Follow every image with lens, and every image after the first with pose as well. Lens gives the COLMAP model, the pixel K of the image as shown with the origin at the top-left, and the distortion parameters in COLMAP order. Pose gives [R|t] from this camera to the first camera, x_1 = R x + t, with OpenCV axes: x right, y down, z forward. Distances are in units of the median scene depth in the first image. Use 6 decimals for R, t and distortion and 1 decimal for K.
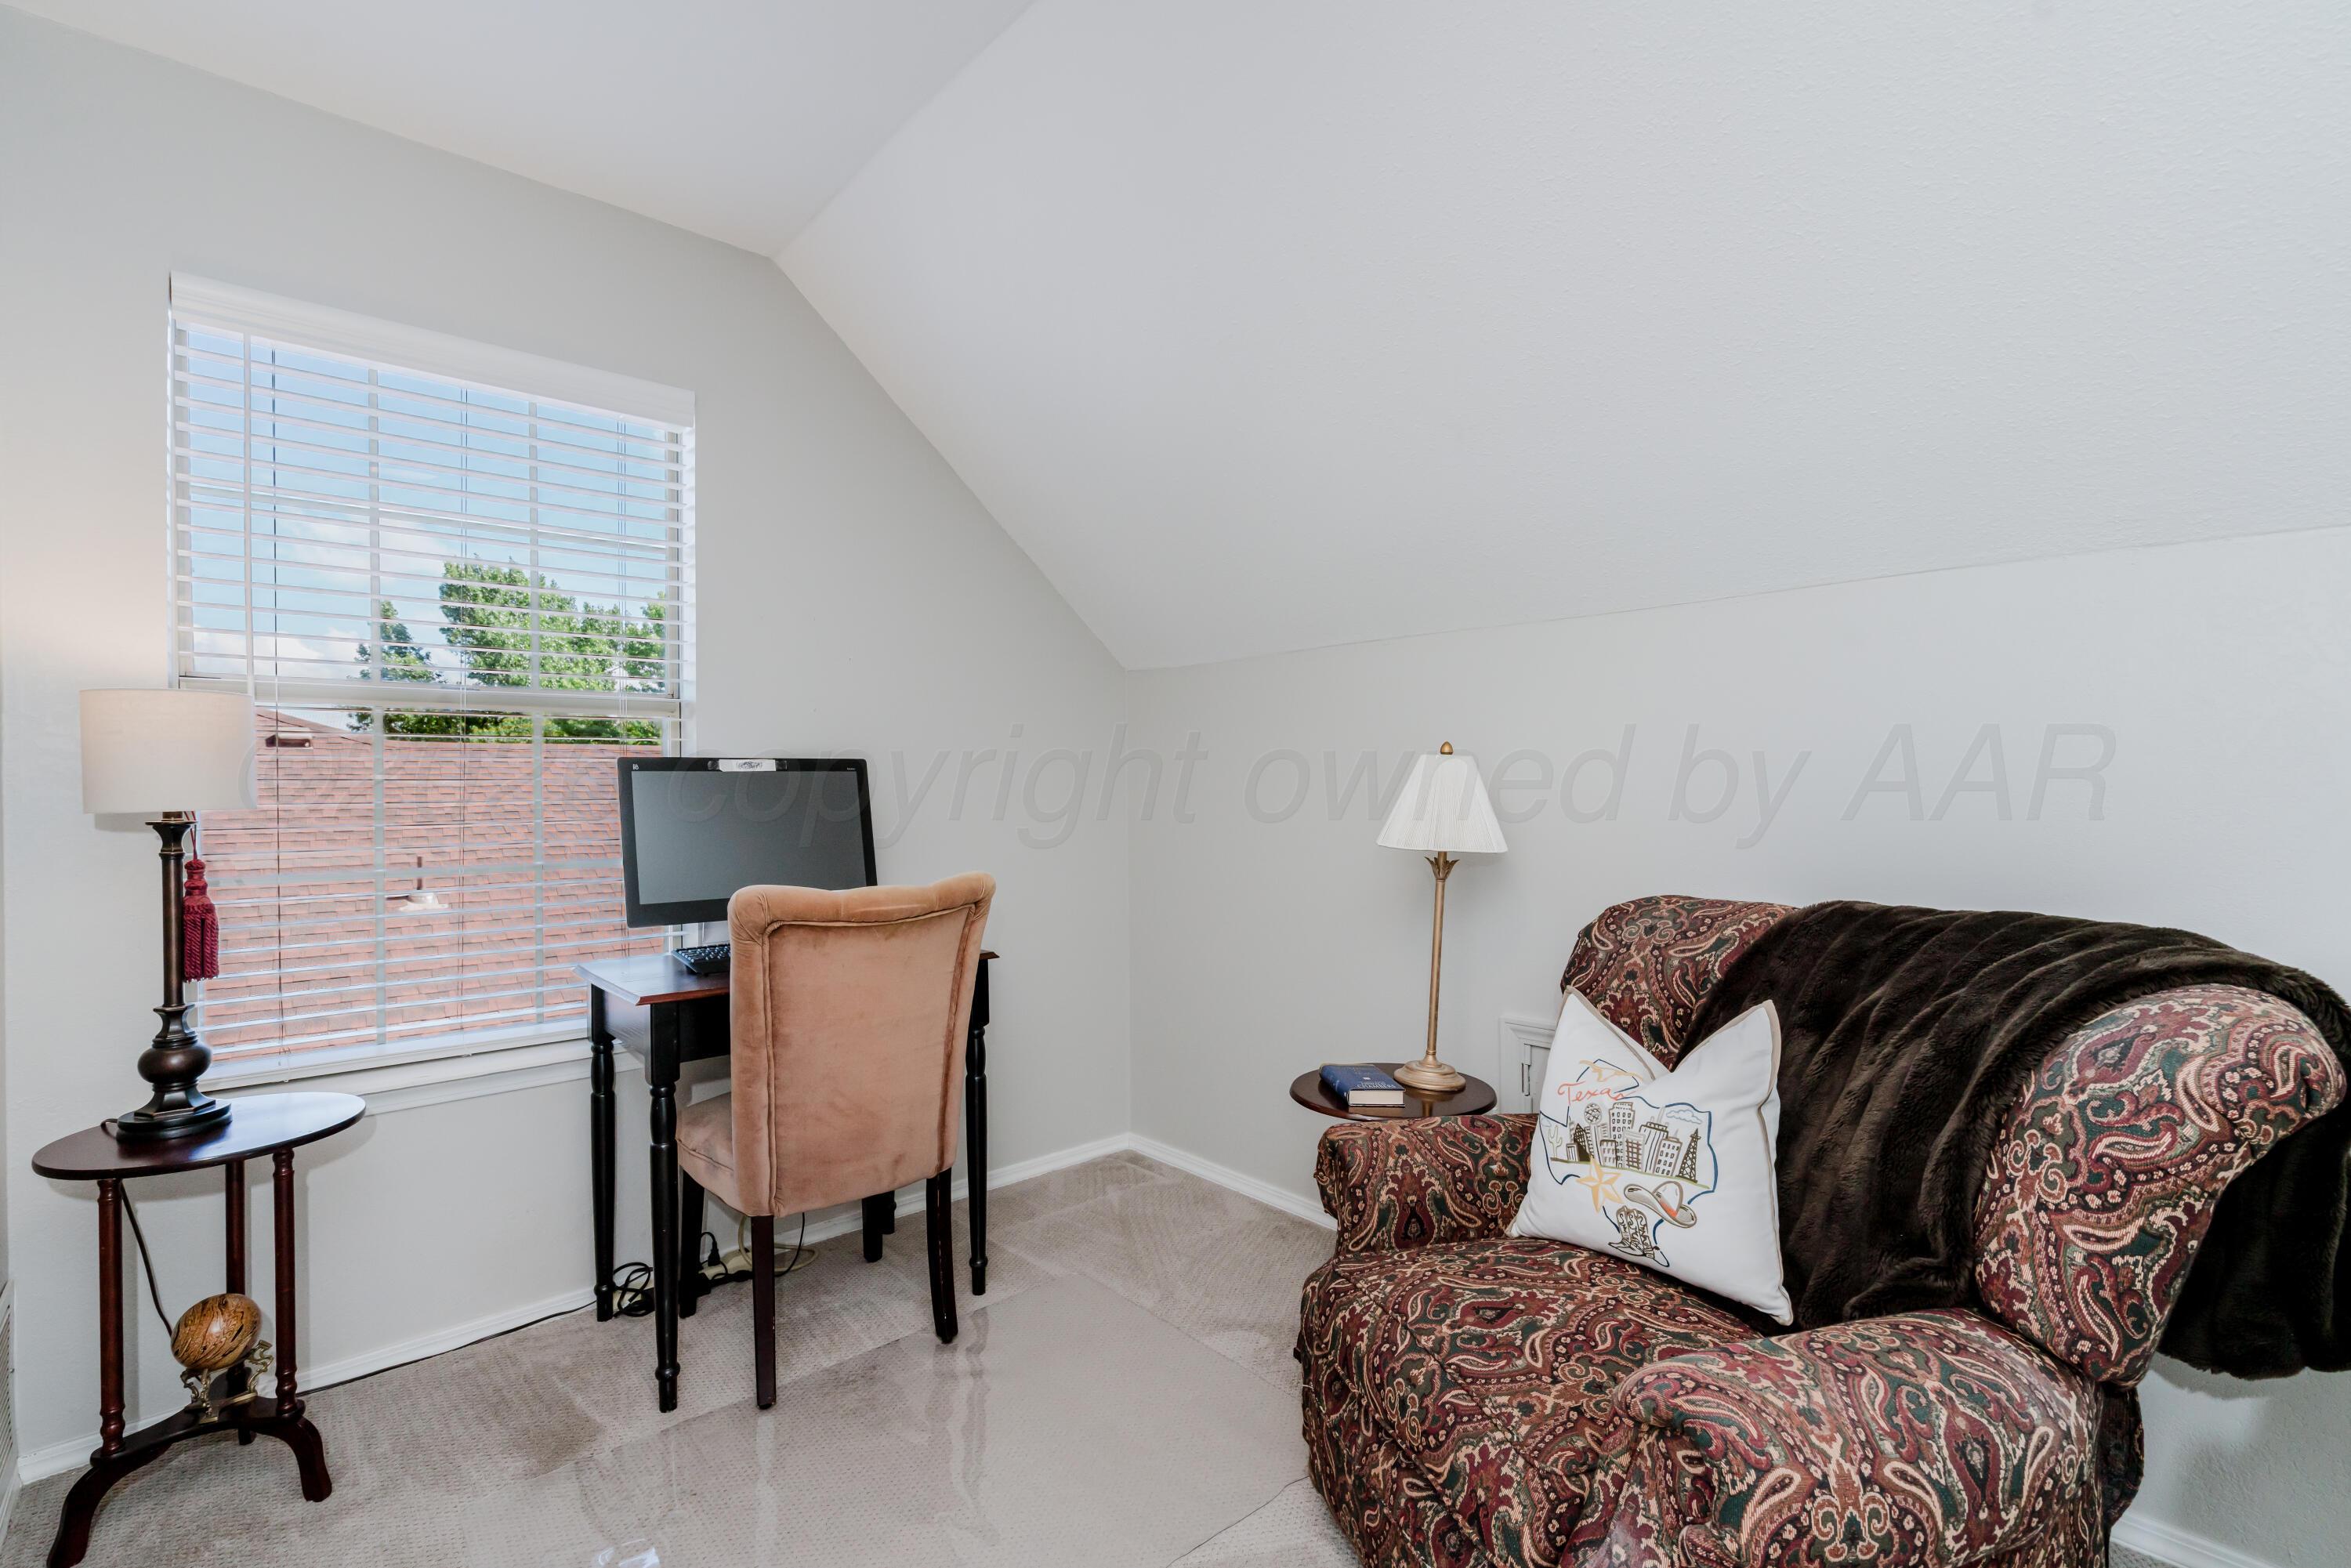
lens RADIAL K [[1057.0, 0, 1184.8], [0, 1057.0, 791.8], [0, 0, 1]] dist [-0.002066, -0.000622]
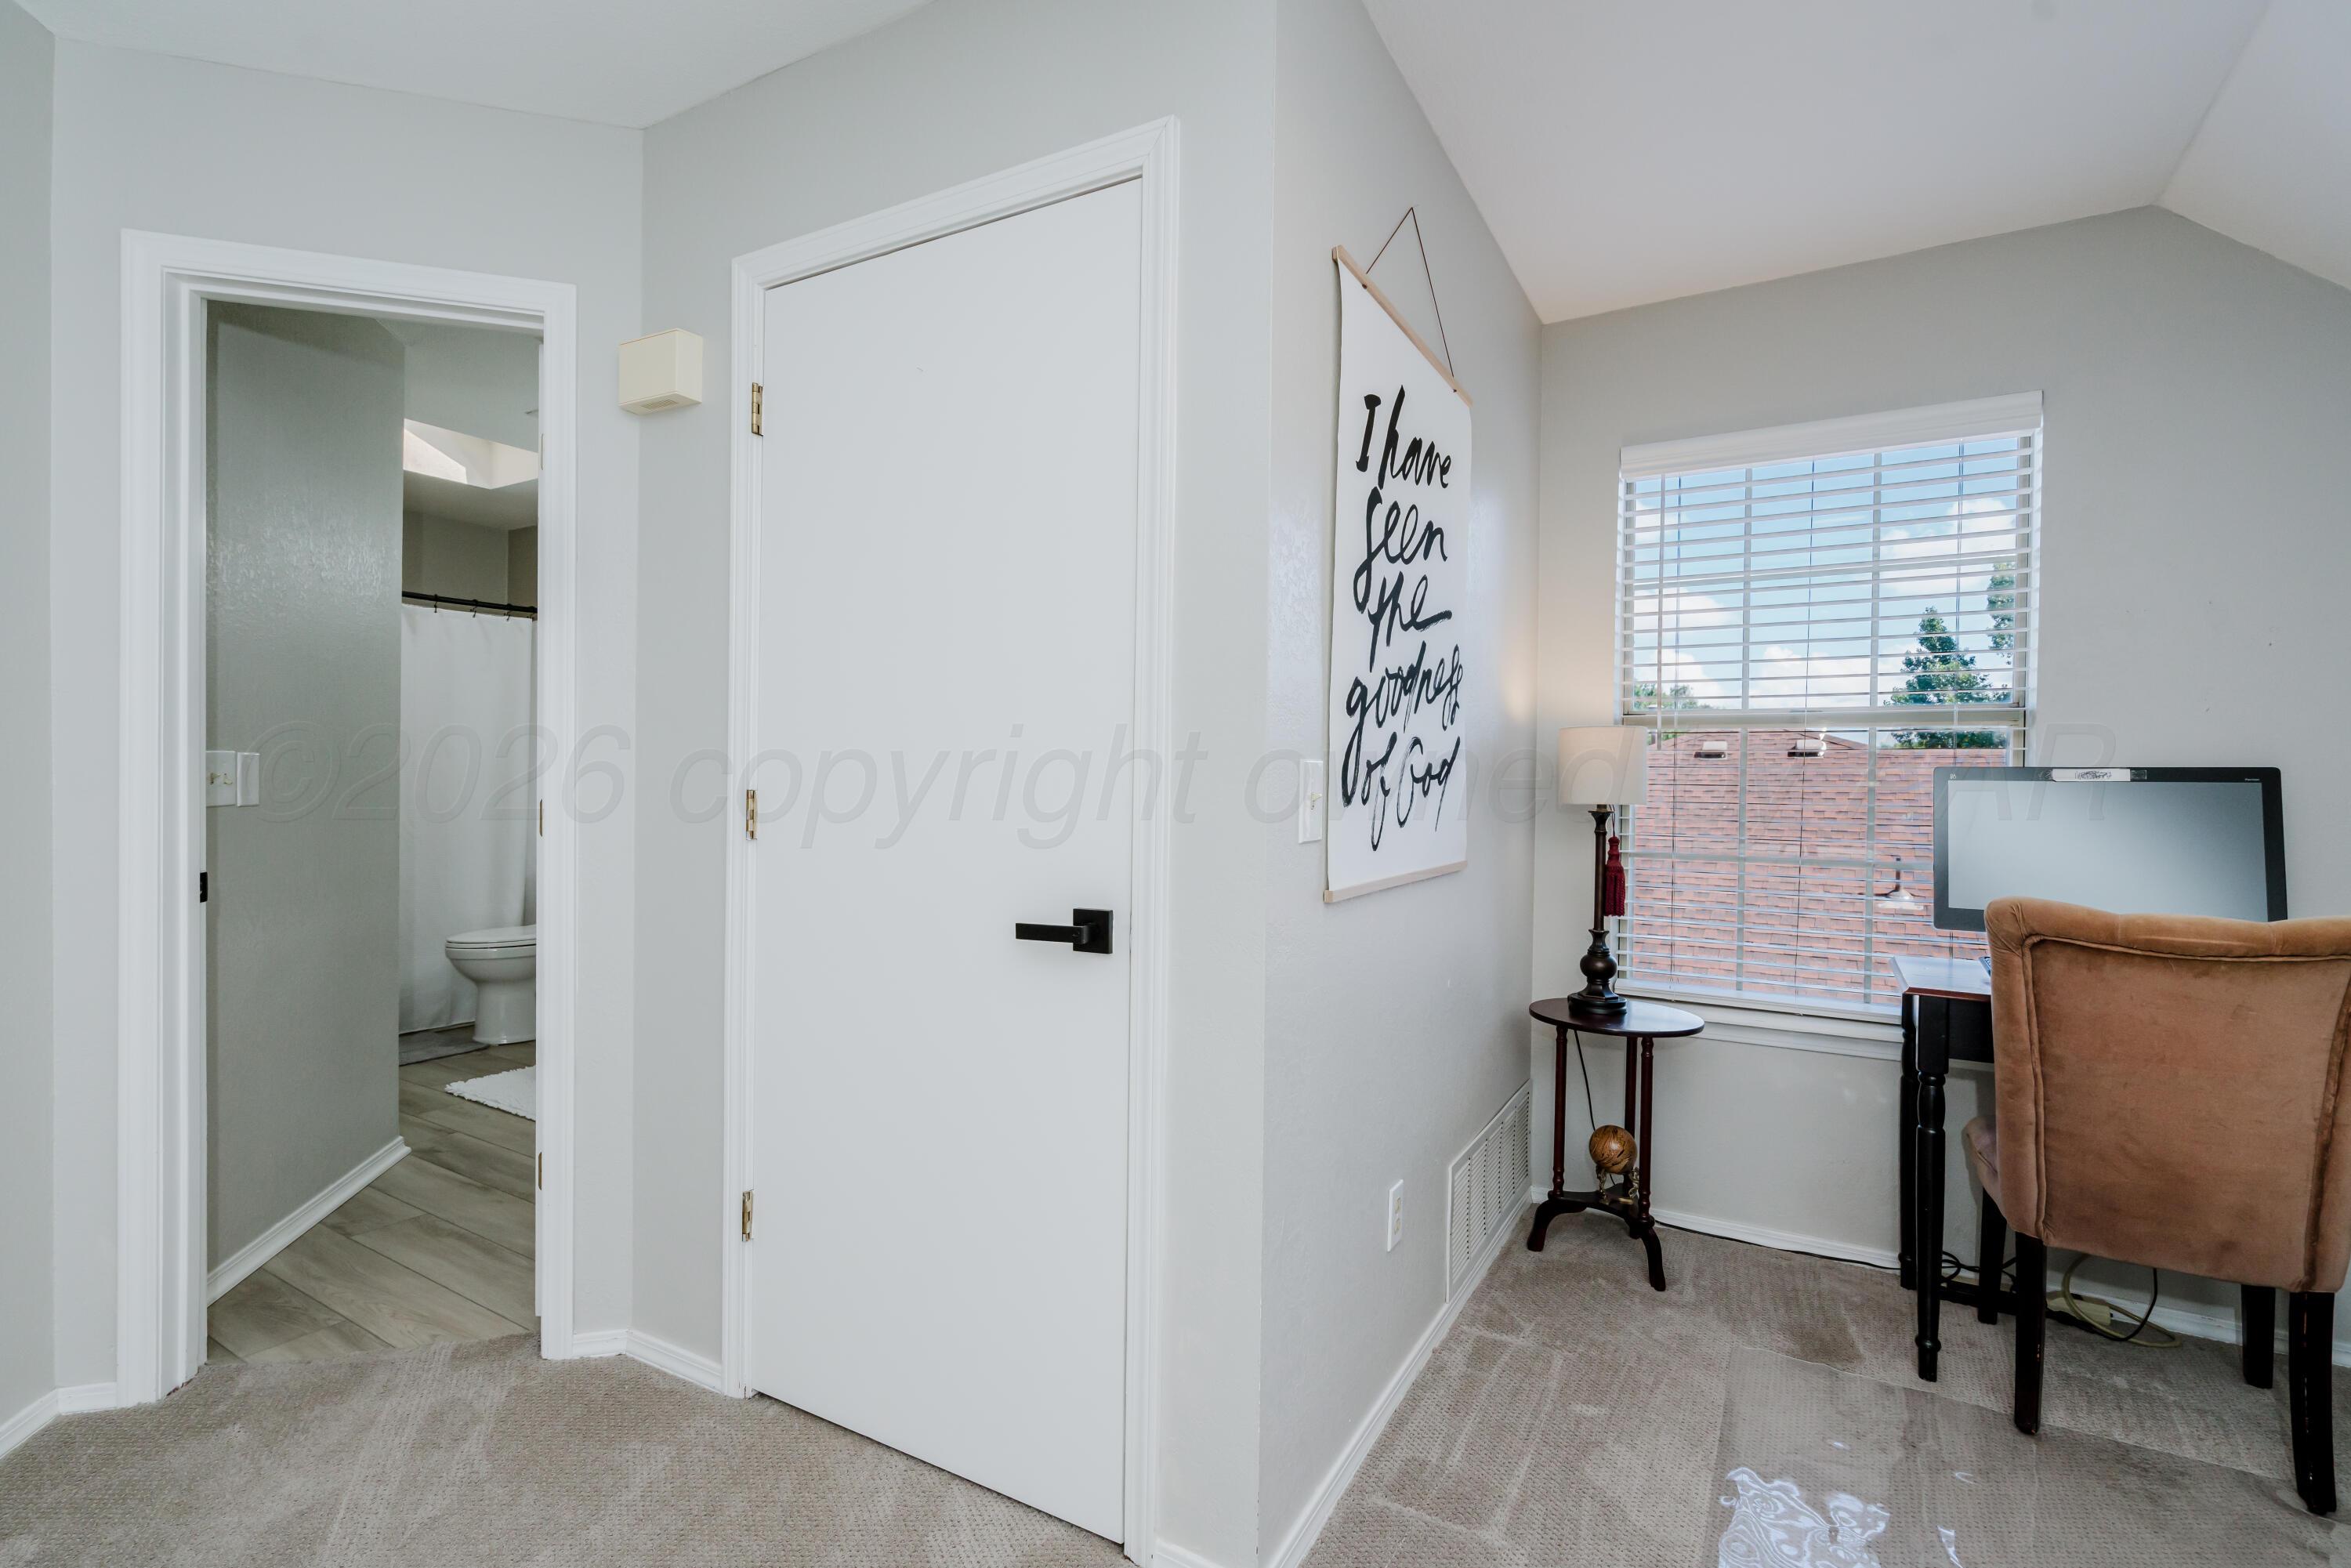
lens RADIAL K [[1057.0, 0, 1174.4], [0, 1057.0, 778.2], [0, 0, 1]] dist [-0.002066, -0.000622]
pose [[0.297406, 0.004966, -0.954738, 0.308357], [-0.023350, 0.999725, -0.002073, -0.002026], [0.954466, 0.022910, 0.297440, -0.058344]]
